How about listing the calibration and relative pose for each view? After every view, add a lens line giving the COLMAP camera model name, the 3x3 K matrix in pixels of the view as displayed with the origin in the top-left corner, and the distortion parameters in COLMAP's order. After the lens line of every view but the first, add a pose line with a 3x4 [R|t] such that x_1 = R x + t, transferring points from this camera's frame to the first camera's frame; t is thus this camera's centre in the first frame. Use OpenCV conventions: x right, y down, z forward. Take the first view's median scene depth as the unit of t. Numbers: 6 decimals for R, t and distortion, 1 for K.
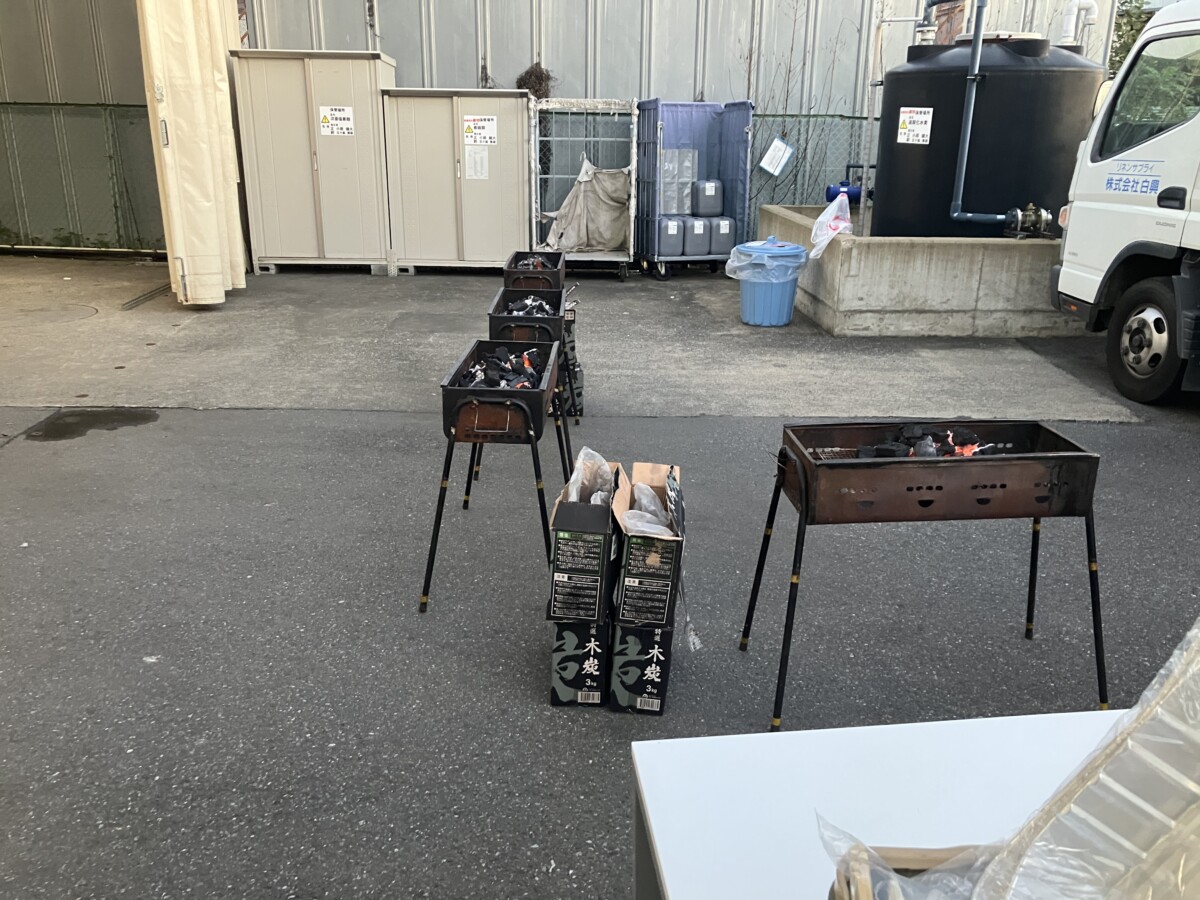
lens RADIAL K [[996.7, 0, 598.2], [0, 996.7, 443.1], [0, 0, 1]] dist [0.067206, -0.086035]
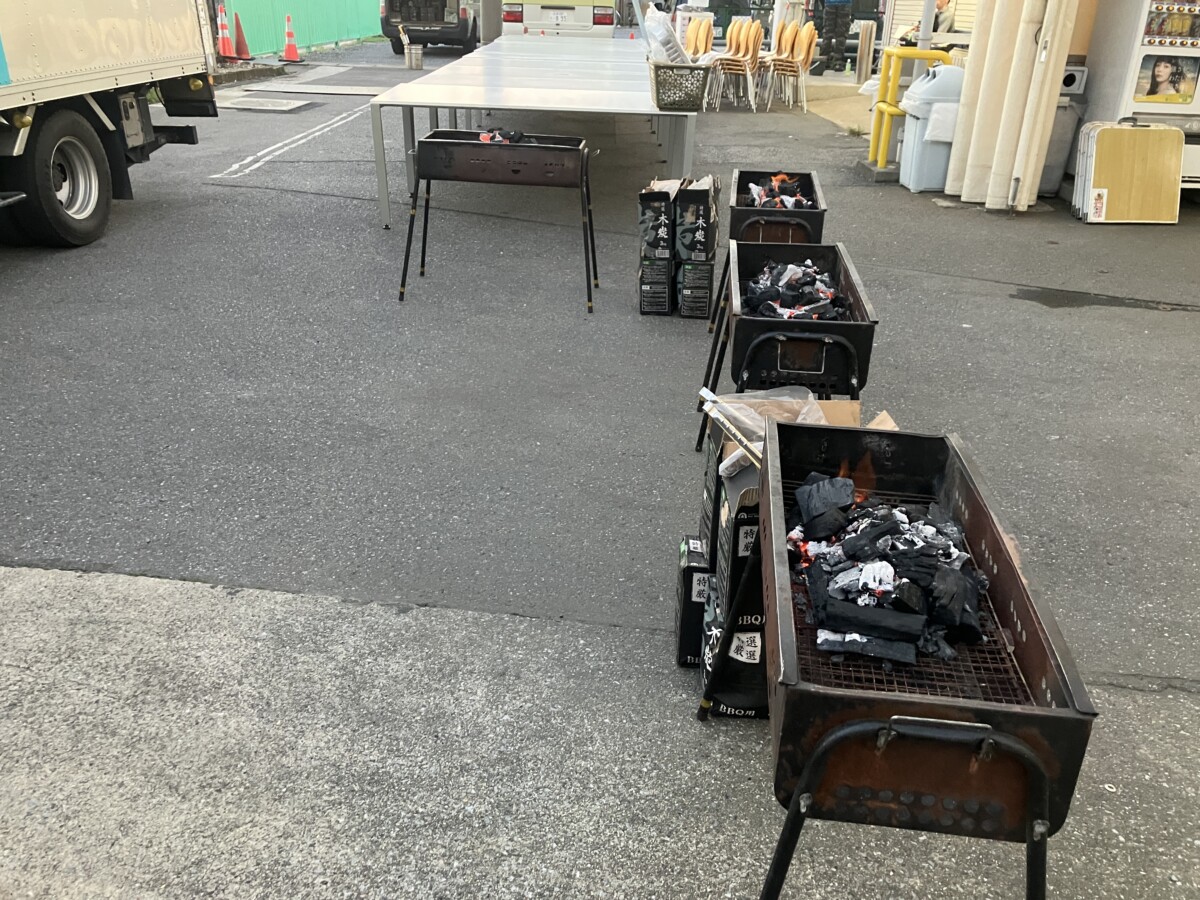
lens RADIAL K [[996.7, 0, 598.2], [0, 996.7, 443.1], [0, 0, 1]] dist [0.067206, -0.086035]
pose [[-0.992250, -0.086691, 0.089016, -0.009716], [-0.003877, 0.737654, 0.675168, -0.264398], [-0.124194, 0.669590, -0.732274, 0.871785]]
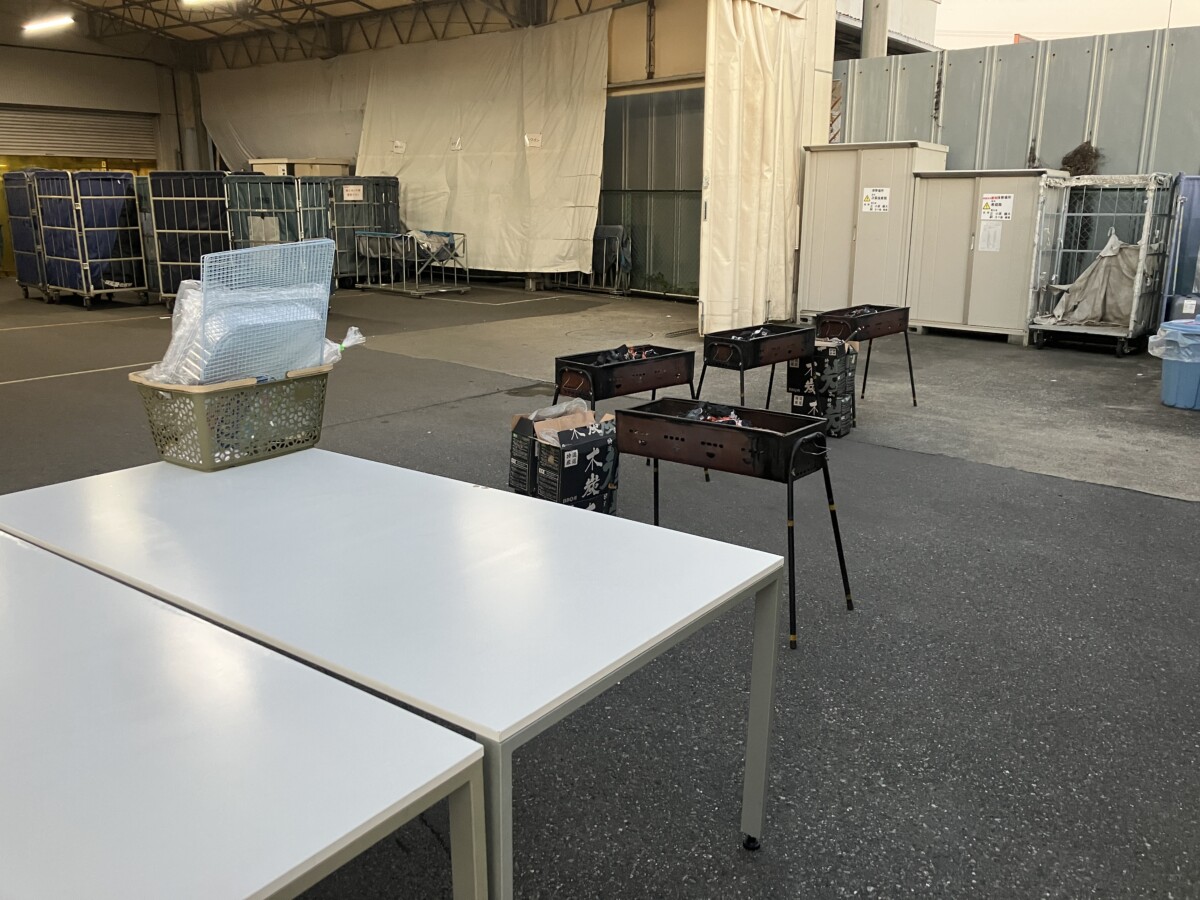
lens RADIAL K [[978.7, 0, 564.8], [0, 978.7, 448.7], [0, 0, 1]] dist [-0.004019, -0.001643]
pose [[0.713050, 0.162727, -0.681967, 0.378019], [-0.204923, 0.978589, 0.019242, 0.020672], [0.670496, 0.126030, 0.731130, -0.053779]]
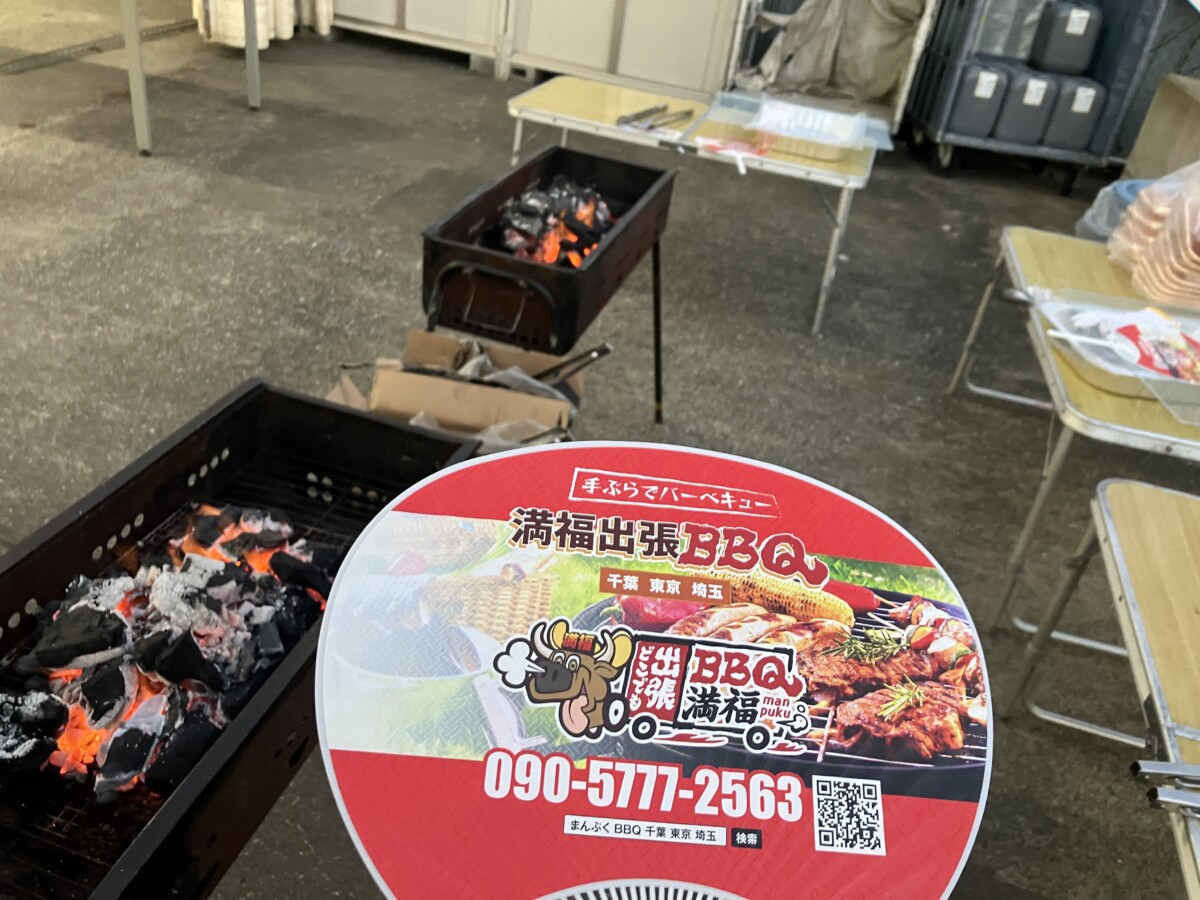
lens RADIAL K [[996.7, 0, 598.2], [0, 996.7, 443.1], [0, 0, 1]] dist [0.067206, -0.086035]
pose [[0.950182, 0.255438, -0.178623, 0.026265], [-0.211505, 0.949326, 0.232475, -0.139876], [0.228955, -0.183114, 0.956059, 0.479176]]
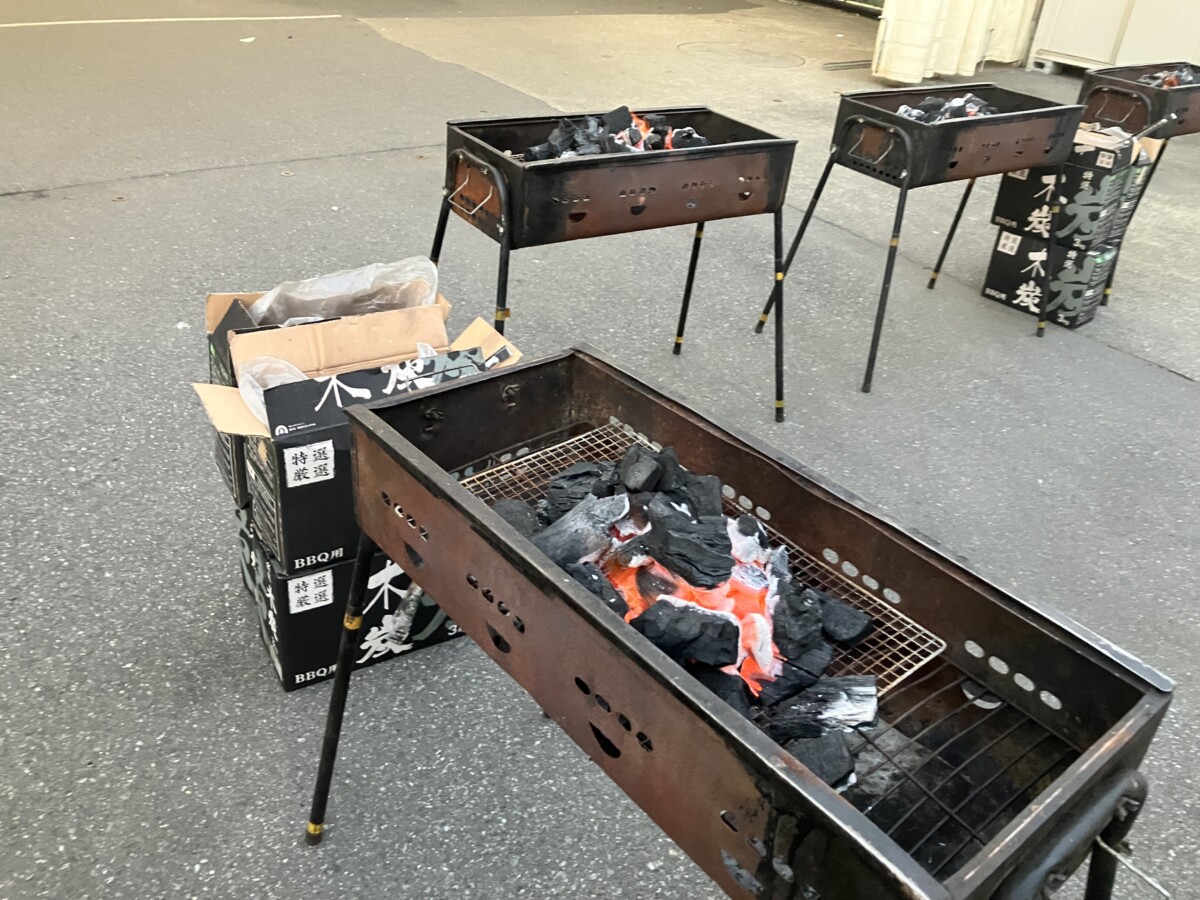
lens RADIAL K [[996.7, 0, 598.2], [0, 996.7, 443.1], [0, 0, 1]] dist [0.067206, -0.086035]
pose [[0.596735, 0.444663, -0.667969, 0.180829], [-0.325896, 0.894978, 0.304639, -0.039804], [0.733279, 0.035899, 0.678979, 0.239304]]
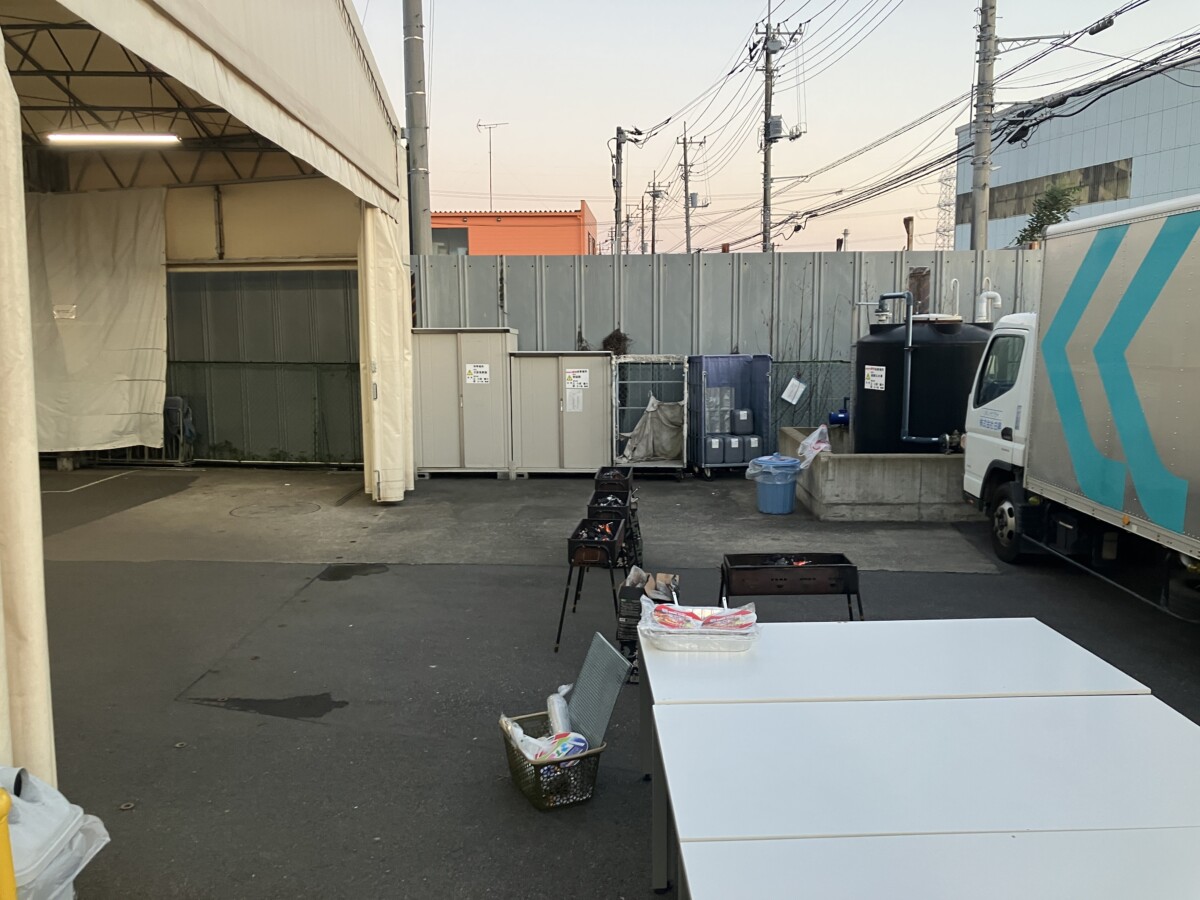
lens RADIAL K [[981.4, 0, 600.0], [0, 981.4, 450.0], [0, 0, 1]] dist [0.107983, -0.331740]
pose [[0.996718, -0.009019, -0.080452, 0.031308], [-0.006085, 0.982616, -0.185550, 0.055534], [0.080727, 0.185431, 0.979336, -0.414726]]
